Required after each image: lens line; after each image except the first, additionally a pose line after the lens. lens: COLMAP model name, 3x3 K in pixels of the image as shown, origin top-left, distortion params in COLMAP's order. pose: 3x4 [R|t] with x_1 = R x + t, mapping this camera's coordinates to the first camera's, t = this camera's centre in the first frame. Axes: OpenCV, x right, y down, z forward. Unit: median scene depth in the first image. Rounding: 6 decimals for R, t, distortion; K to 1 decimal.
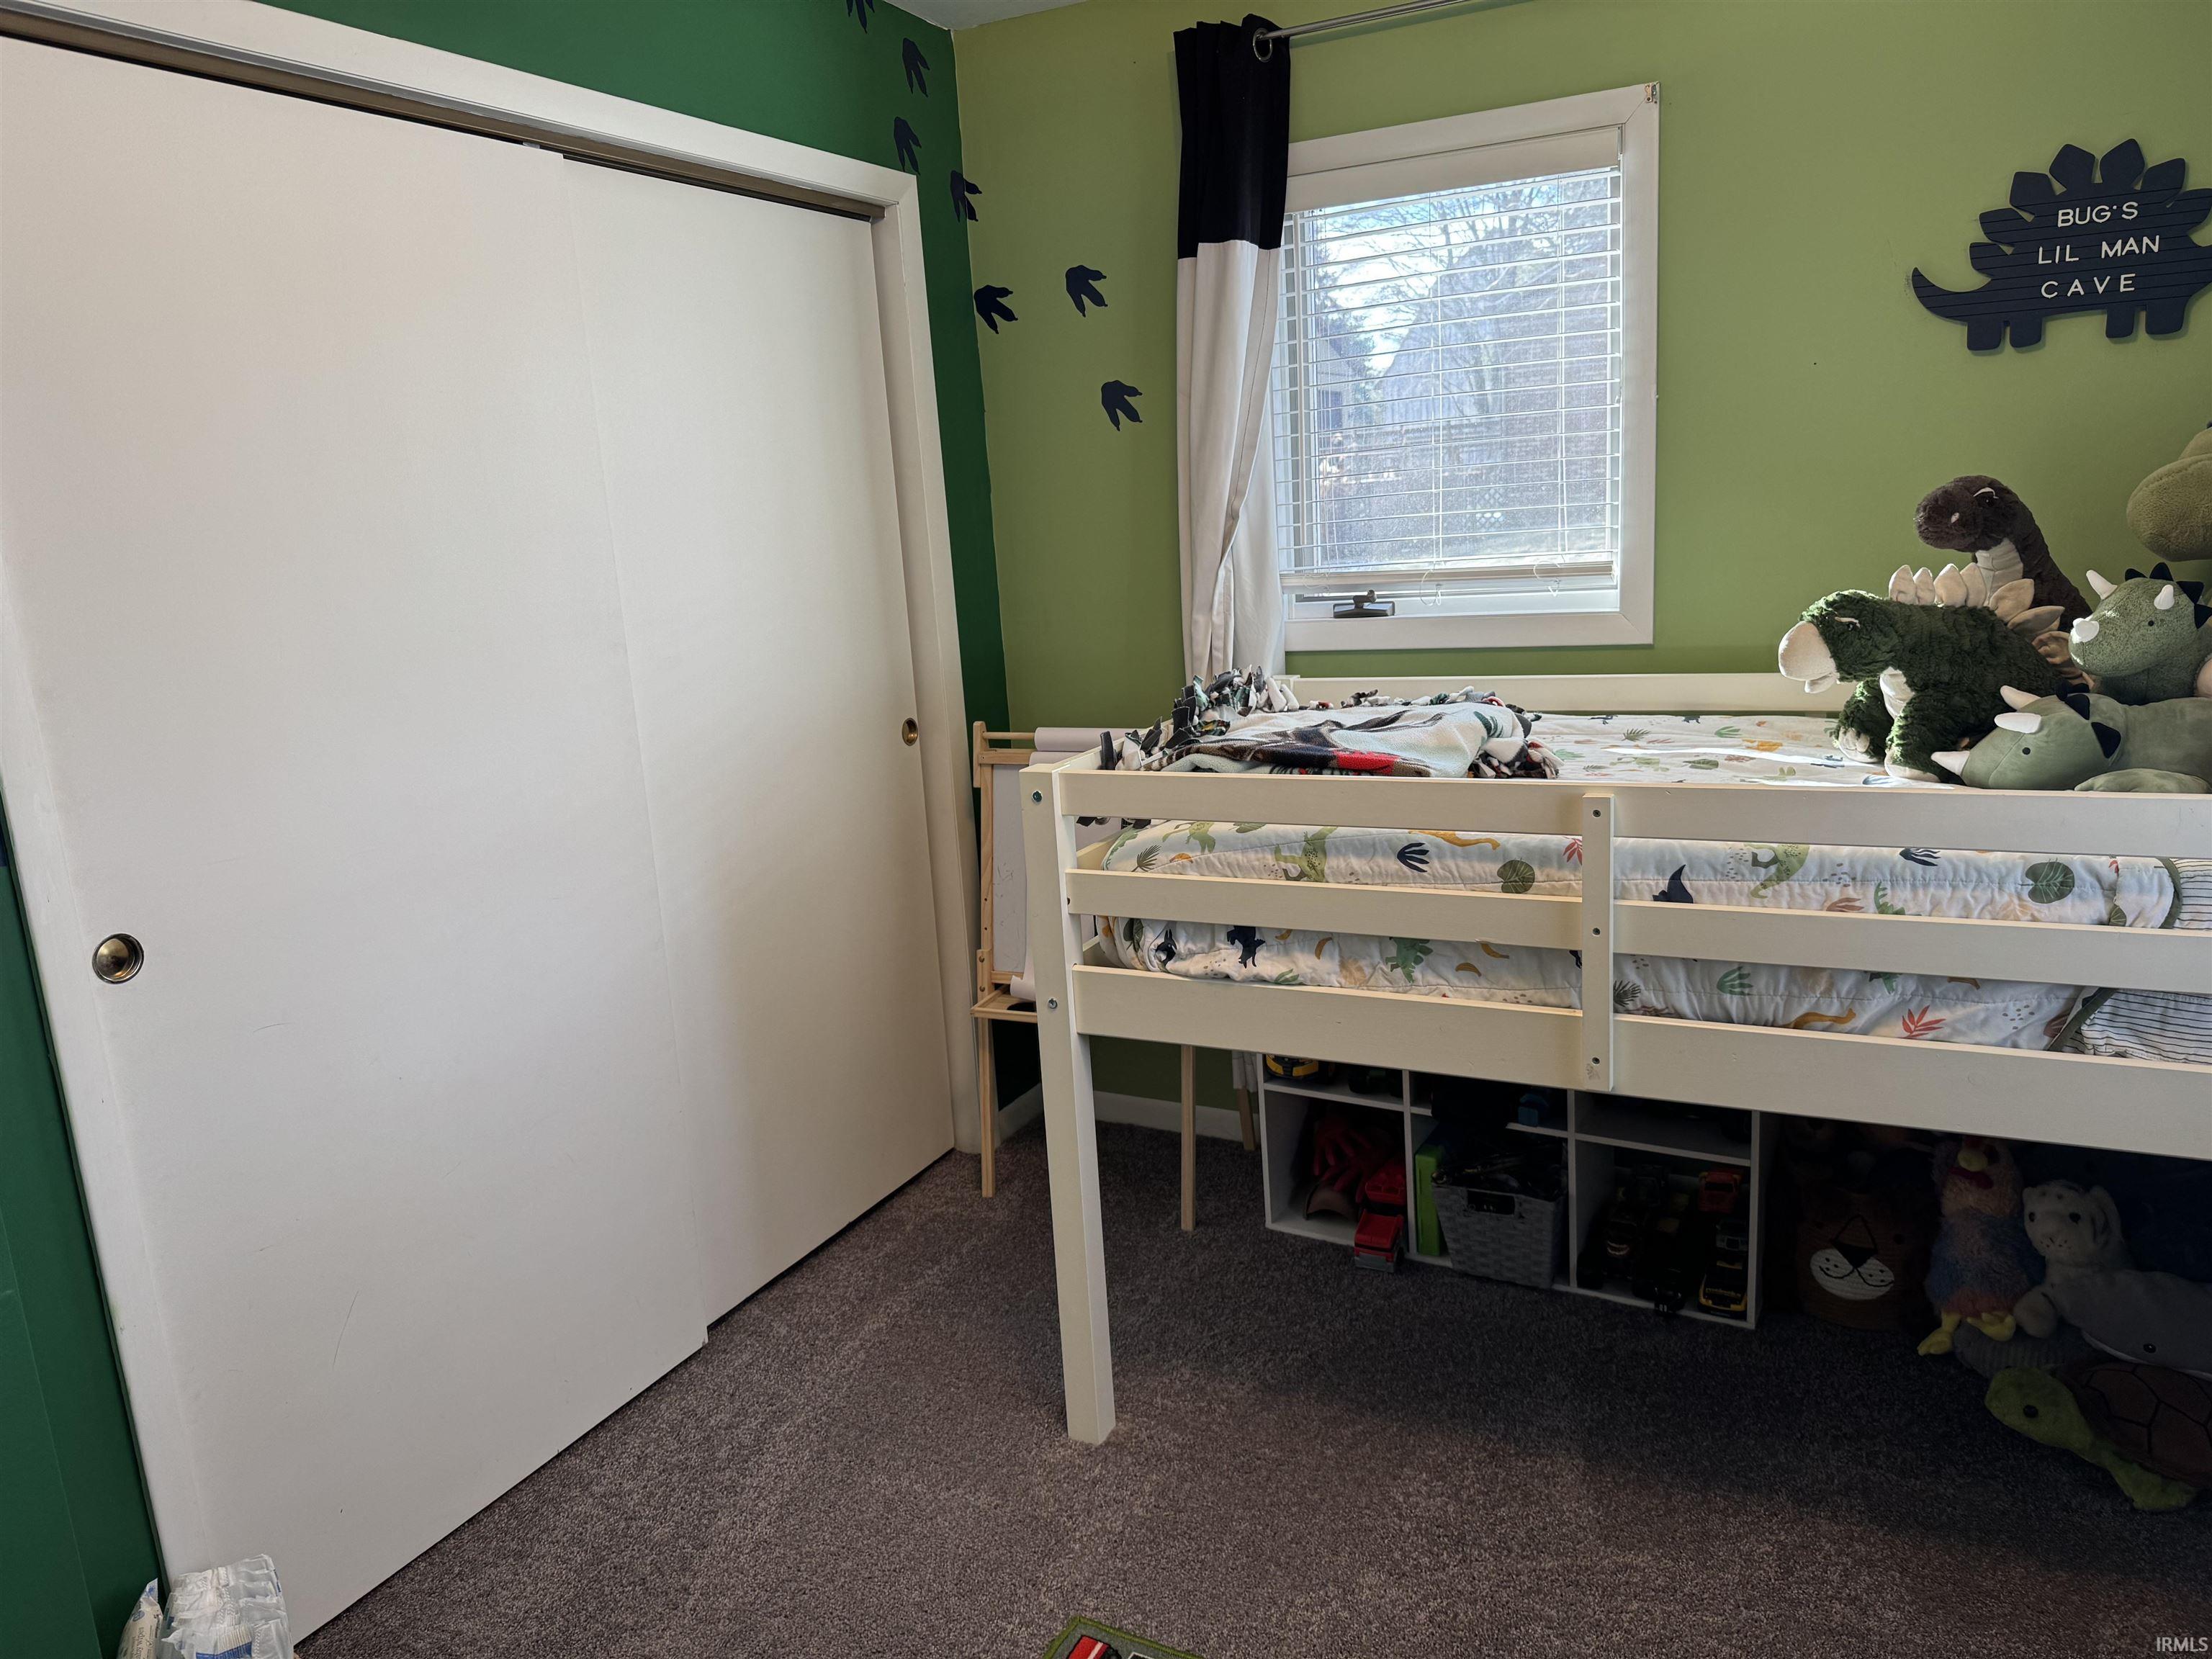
lens RADIAL K [[1551.4, 0, 1109.9], [0, 1551.4, 818.1], [0, 0, 1]] dist [0.011883, -0.017443]
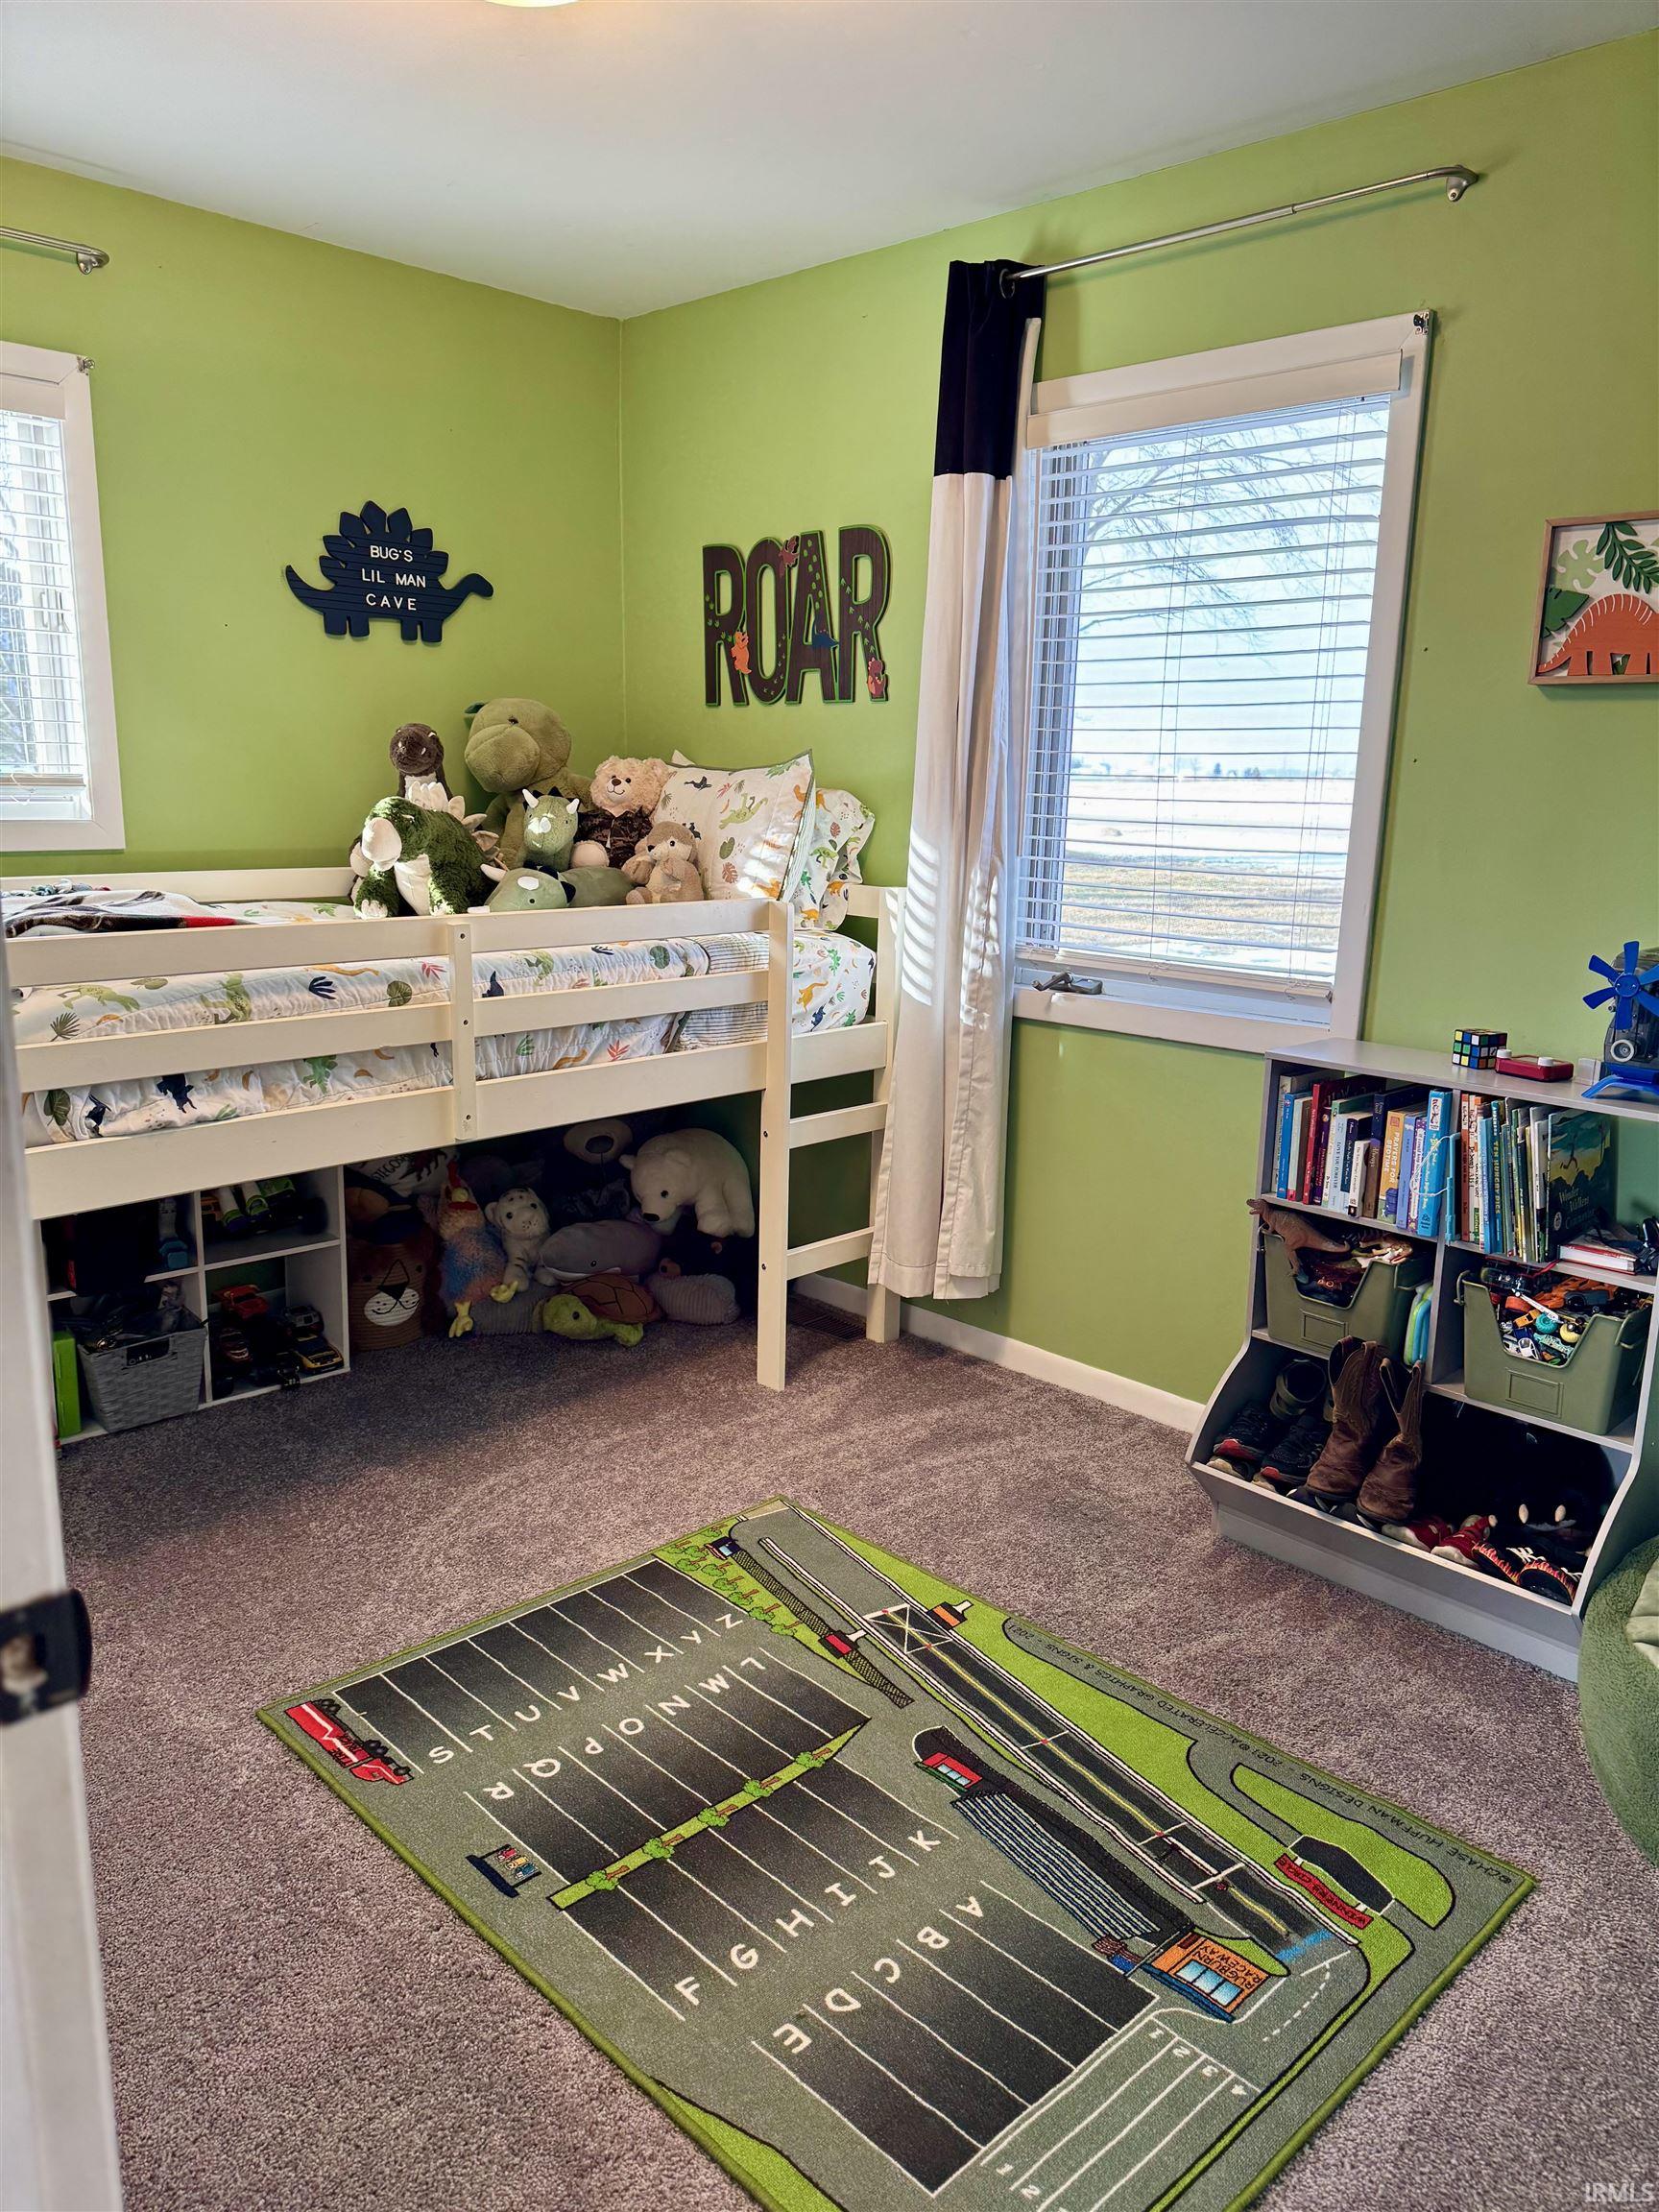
lens RADIAL K [[1551.4, 0, 843.3], [0, 1551.4, 1119.3], [0, 0, 1]] dist [0.011883, -0.017443]
pose [[0.275745, -0.141891, 0.950701, -0.831747], [0.145615, 0.983797, 0.104596, 0.055544], [-0.950137, 0.109594, 0.291938, 0.249296]]
